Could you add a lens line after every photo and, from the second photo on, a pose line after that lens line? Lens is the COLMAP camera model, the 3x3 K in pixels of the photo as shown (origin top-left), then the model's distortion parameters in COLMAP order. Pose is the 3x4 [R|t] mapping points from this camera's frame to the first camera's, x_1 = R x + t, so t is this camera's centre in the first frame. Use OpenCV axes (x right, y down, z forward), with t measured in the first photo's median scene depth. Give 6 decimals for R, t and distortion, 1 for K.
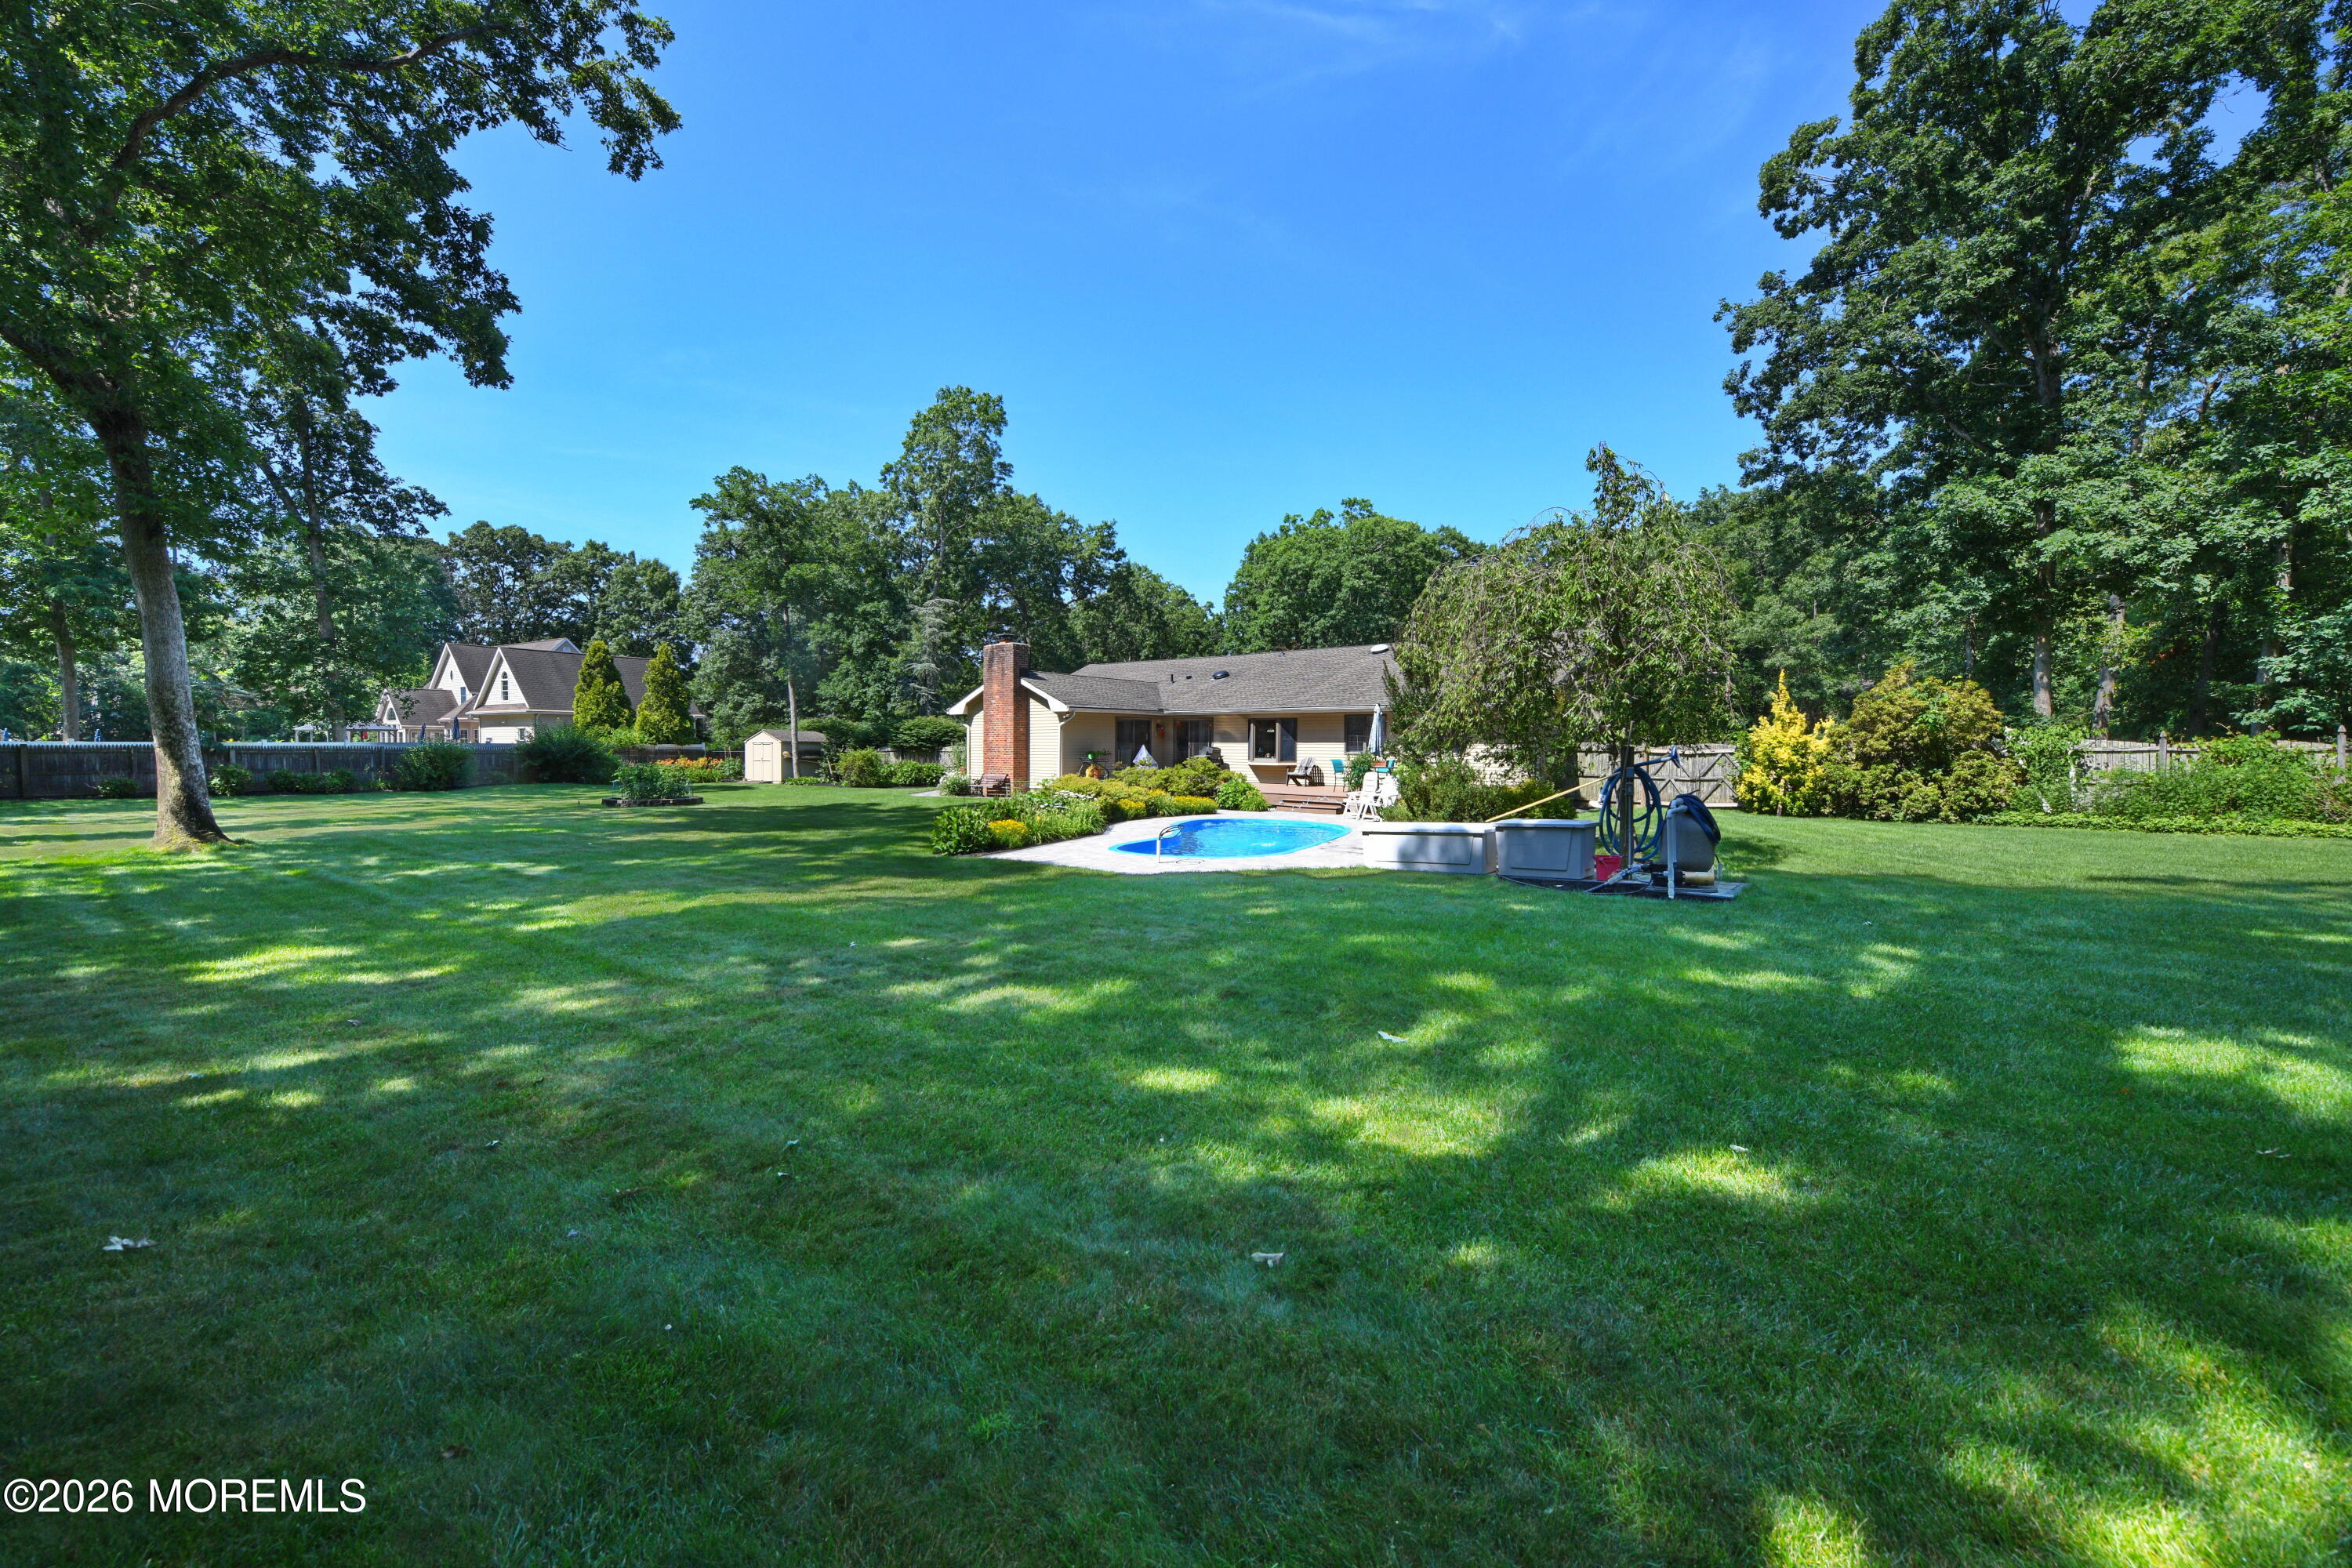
lens RADIAL K [[930.7, 0, 1176.0], [0, 930.7, 784.0], [0, 0, 1]] dist [-0.012780, -0.005089]
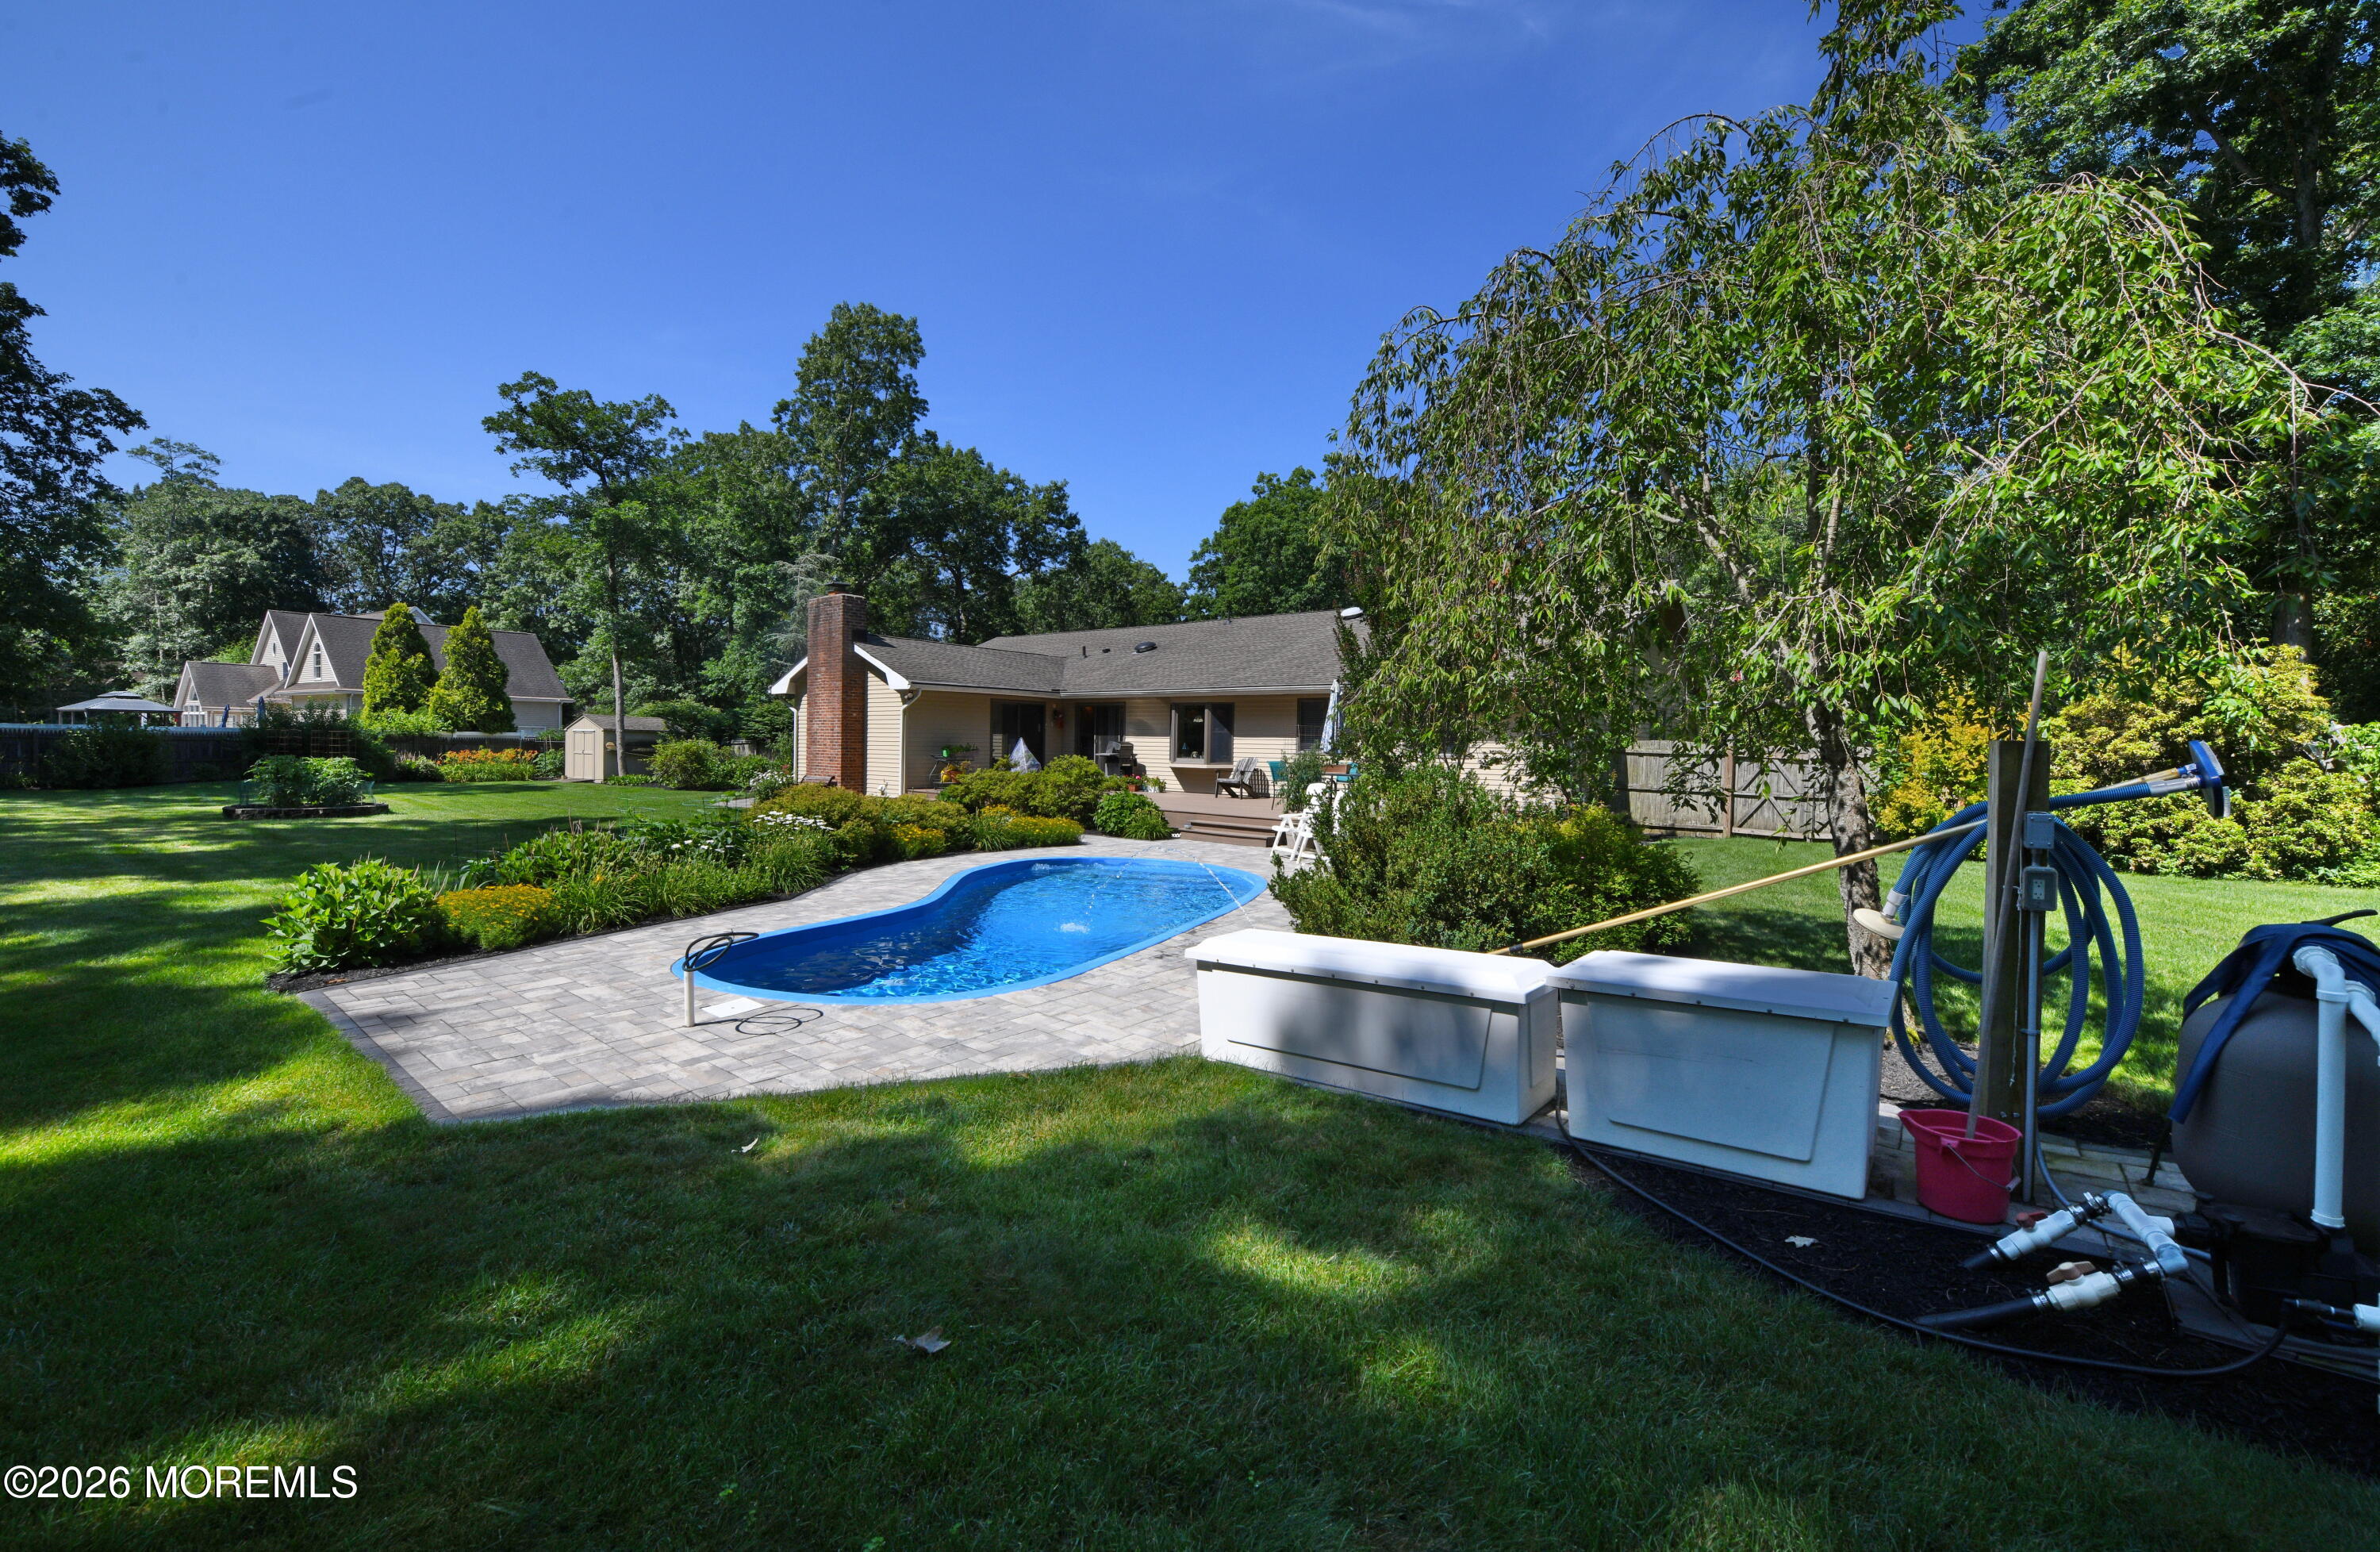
lens RADIAL K [[953.0, 0, 1196.3], [0, 953.0, 774.7], [0, 0, 1]] dist [-0.016064, -0.000506]
pose [[0.999583, 0.010474, 0.026927, 0.055048], [-0.010268, 0.999917, -0.007773, -0.006176], [-0.027006, 0.007493, 0.999607, 0.177595]]
